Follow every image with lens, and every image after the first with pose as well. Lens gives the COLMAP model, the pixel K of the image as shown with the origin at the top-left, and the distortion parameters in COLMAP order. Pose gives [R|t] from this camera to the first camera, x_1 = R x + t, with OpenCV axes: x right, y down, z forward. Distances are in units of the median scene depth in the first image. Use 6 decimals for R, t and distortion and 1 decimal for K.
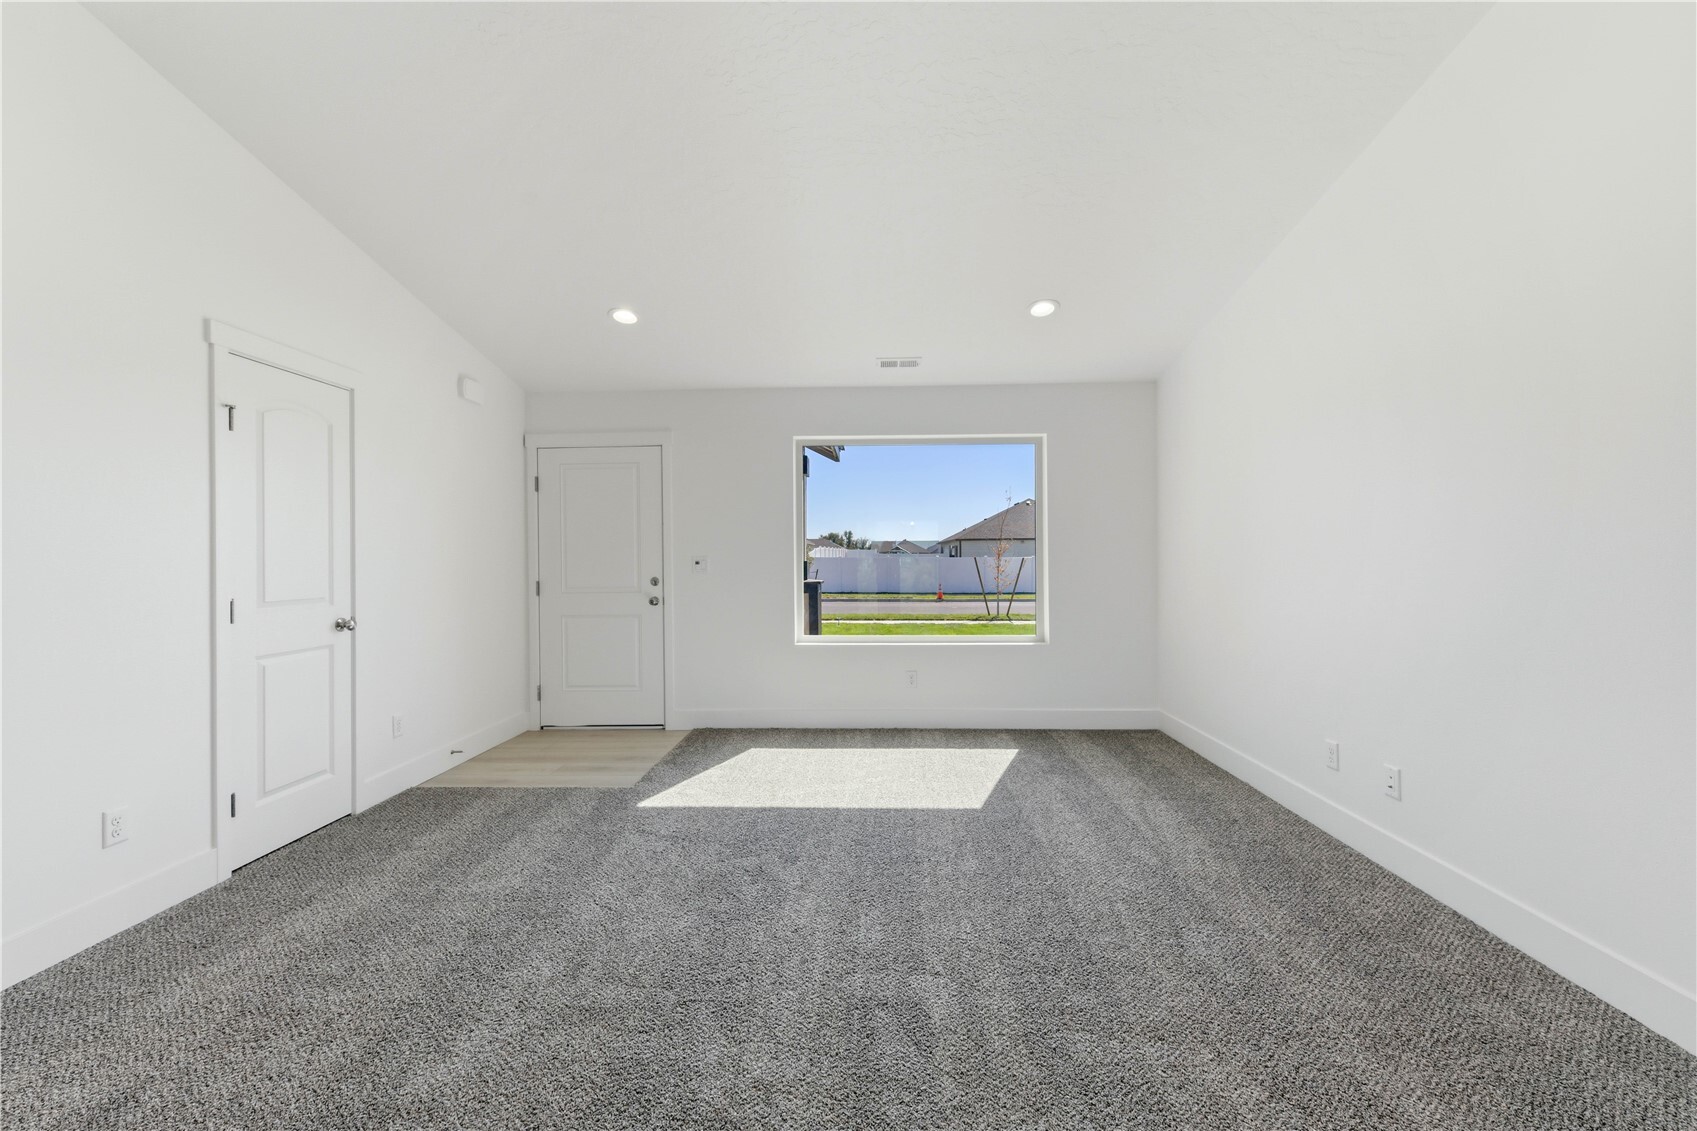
lens RADIAL K [[677.1, 0, 851.8], [0, 677.1, 561.8], [0, 0, 1]] dist [0.002255, -0.000194]
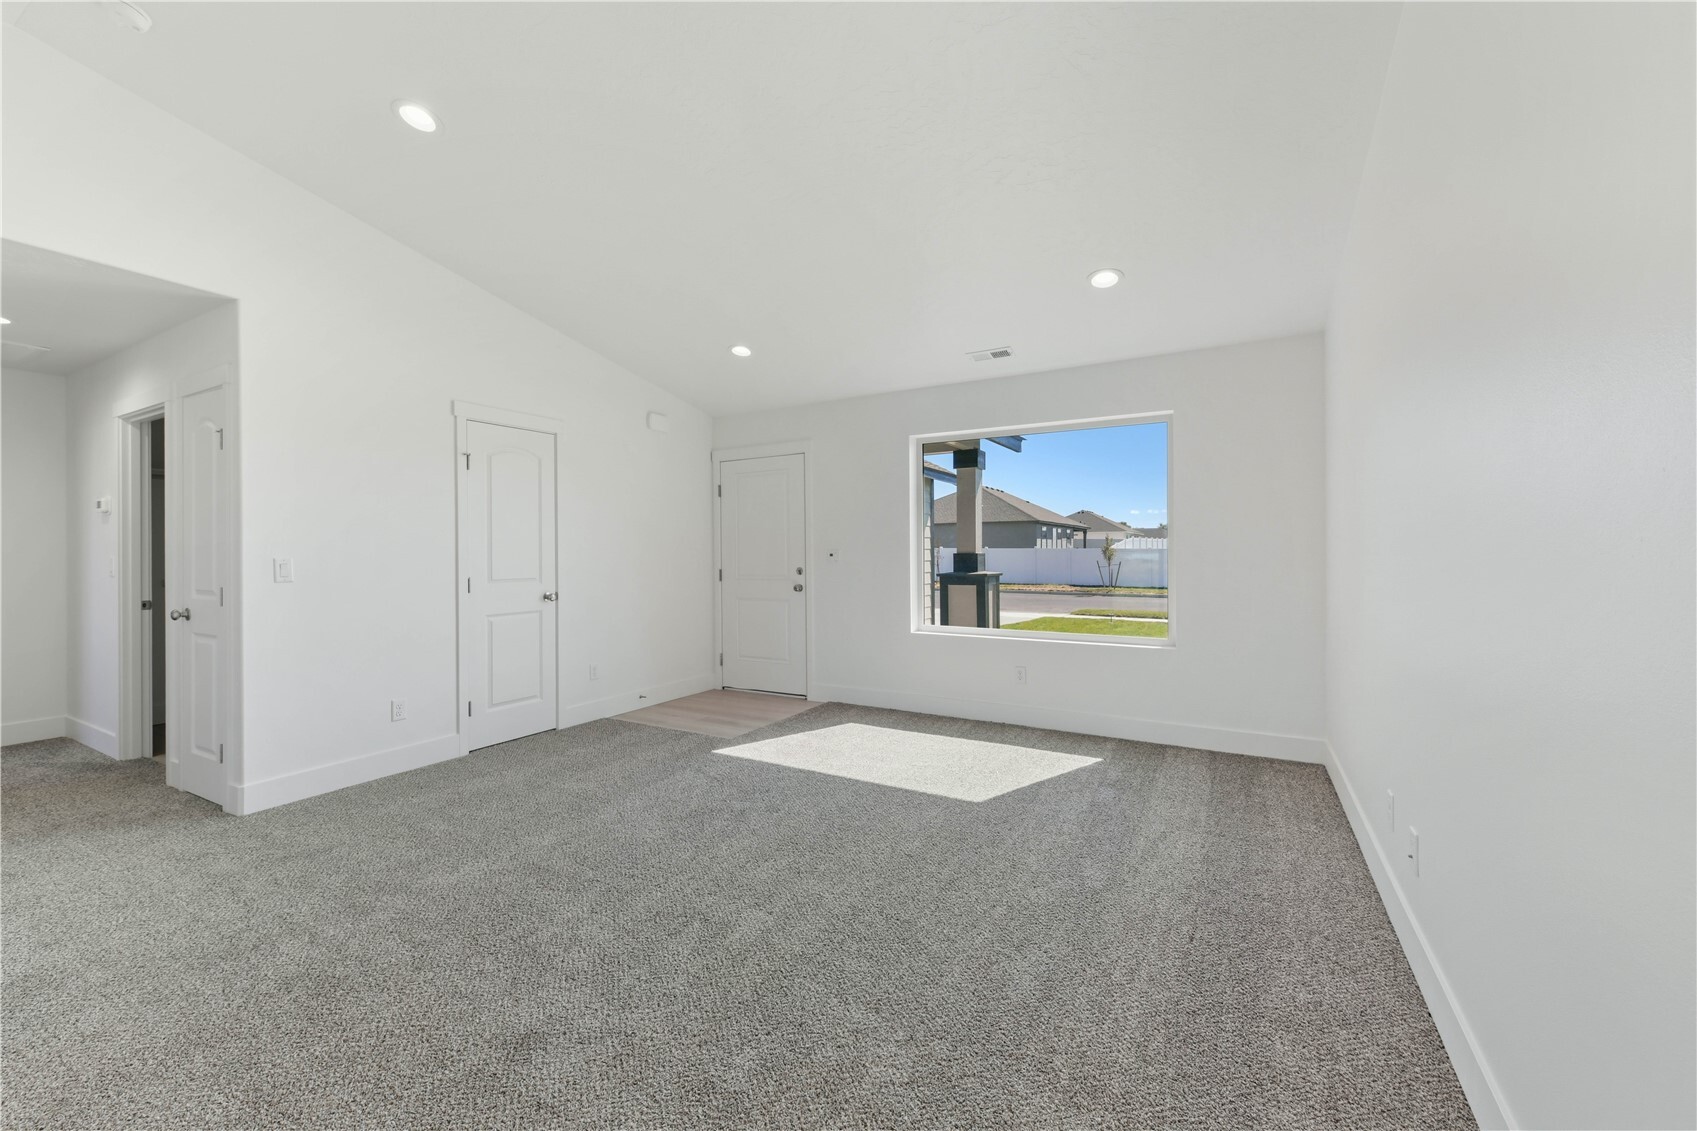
lens RADIAL K [[676.9, 0, 842.3], [0, 676.9, 557.6], [0, 0, 1]] dist [0.008607, -0.000015]
pose [[0.879100, 0.005912, -0.476602, 0.436595], [-0.002798, 0.999970, 0.007243, -0.003300], [0.476630, -0.005033, 0.879090, 0.025121]]
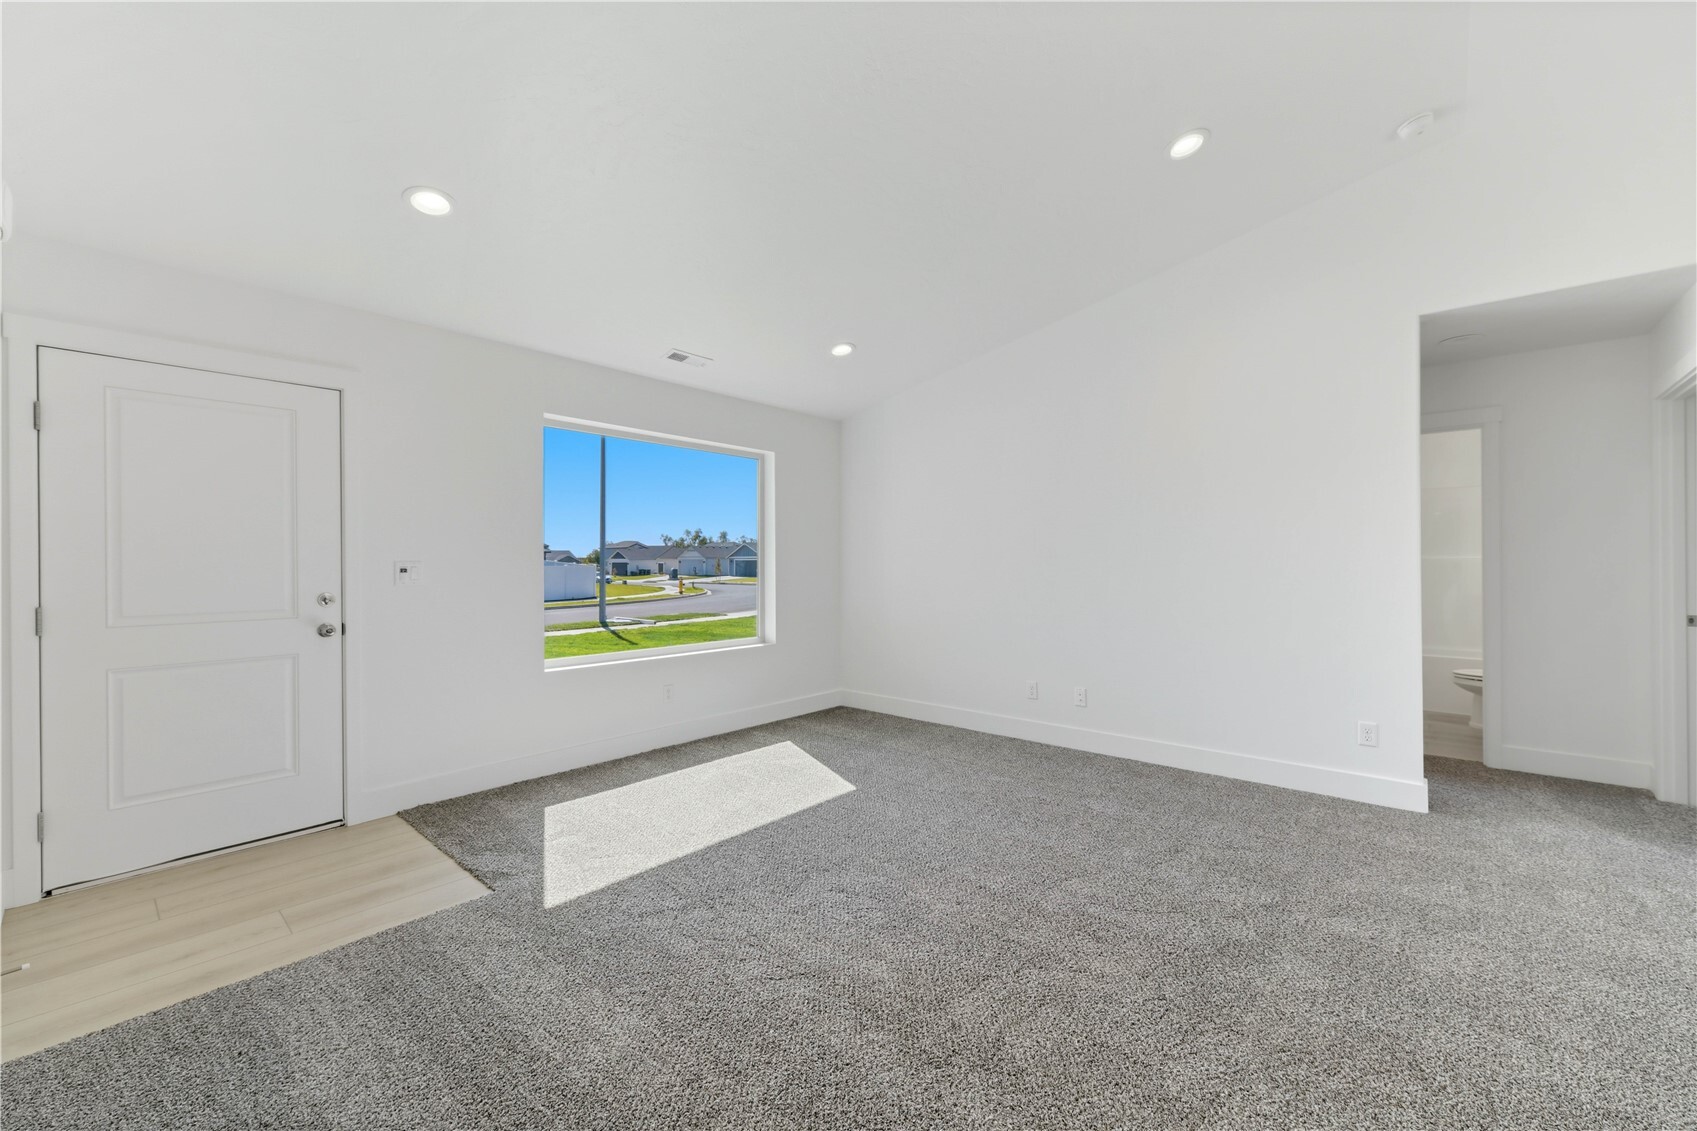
lens RADIAL K [[688.6, 0, 859.9], [0, 688.6, 566.7], [0, 0, 1]] dist [0.009100, -0.000016]
pose [[0.620831, 0.001201, 0.783943, -0.662435], [0.001560, 0.999995, -0.002767, 0.000327], [-0.783943, 0.002941, 0.620826, 0.262554]]
